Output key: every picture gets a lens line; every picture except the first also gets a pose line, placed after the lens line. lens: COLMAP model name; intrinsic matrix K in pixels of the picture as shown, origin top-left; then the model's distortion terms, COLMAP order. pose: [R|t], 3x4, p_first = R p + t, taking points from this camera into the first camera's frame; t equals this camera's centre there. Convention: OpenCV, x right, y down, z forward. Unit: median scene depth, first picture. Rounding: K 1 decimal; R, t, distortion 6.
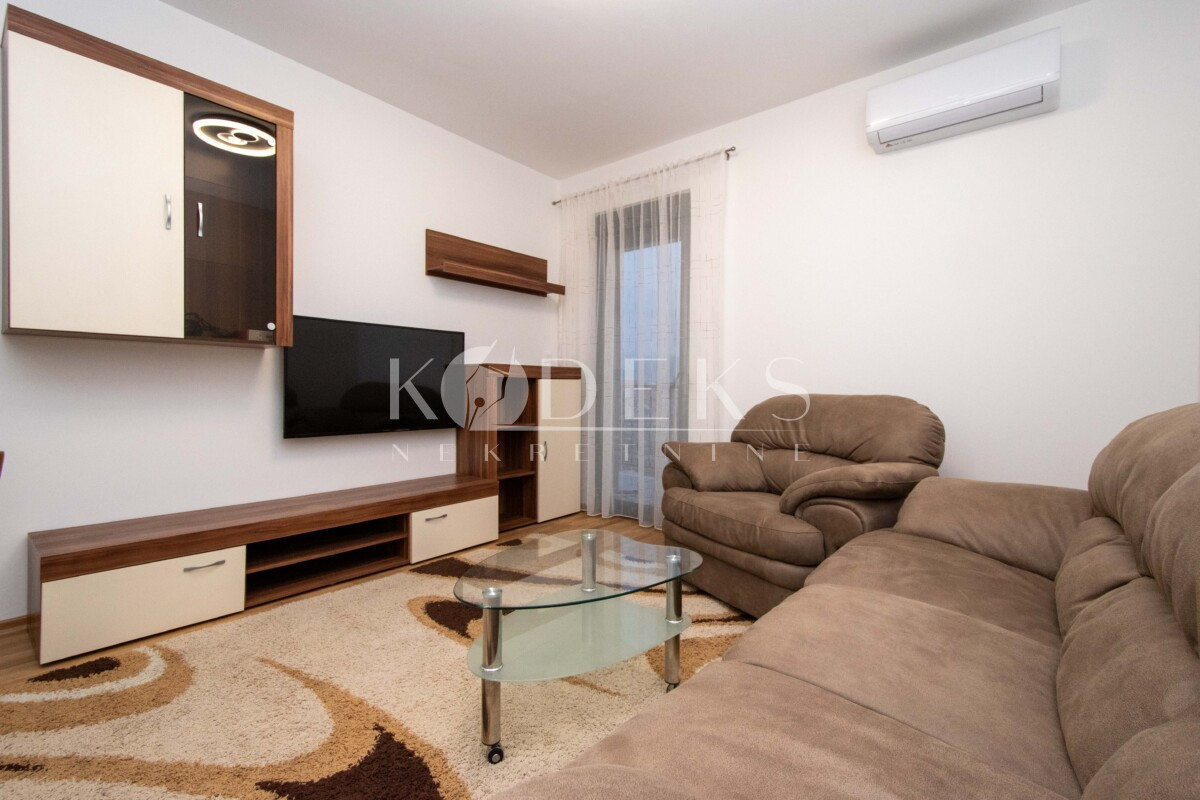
lens RADIAL K [[530.3, 0, 609.9], [0, 530.3, 391.2], [0, 0, 1]] dist [0.008387, -0.001505]
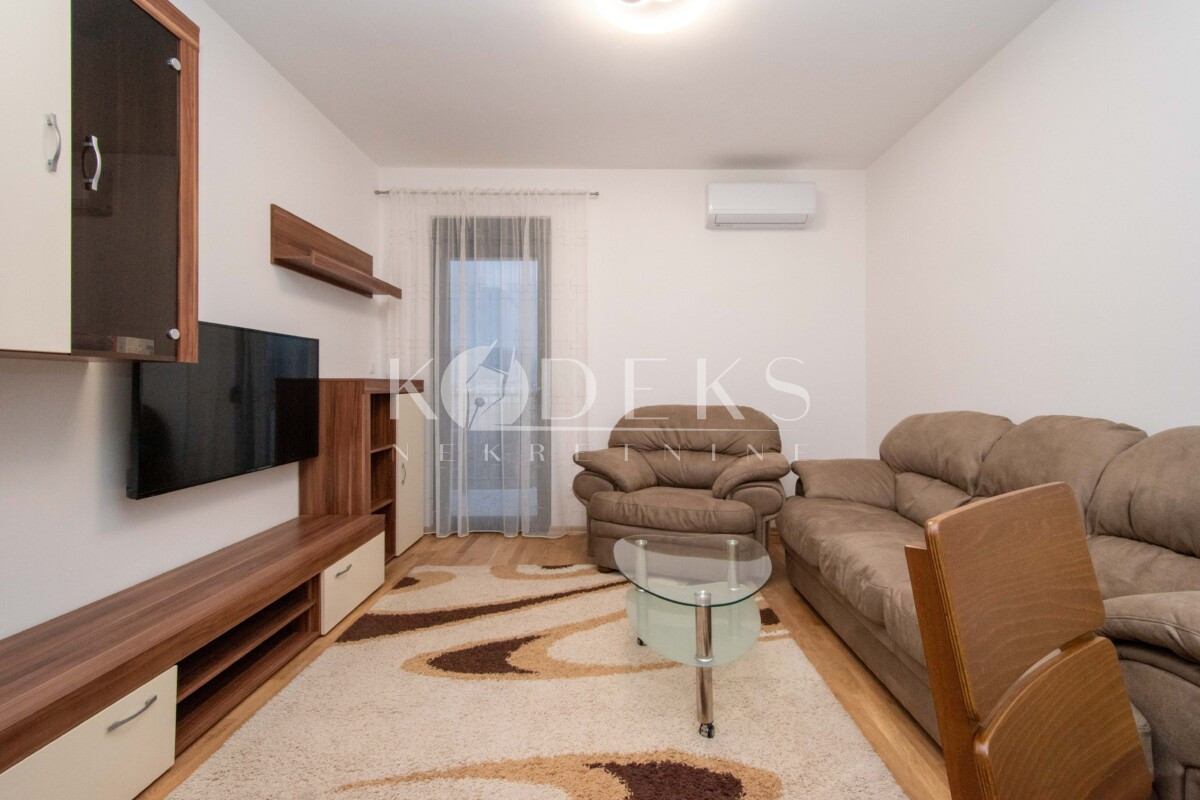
lens RADIAL K [[530.3, 0, 623.5], [0, 530.3, 382.0], [0, 0, 1]] dist [0.008387, -0.001505]
pose [[0.765423, -0.002812, 0.643522, -0.574177], [0.009911, 0.999923, -0.007419, -0.045241], [-0.643452, 0.012057, 0.765392, 0.104654]]
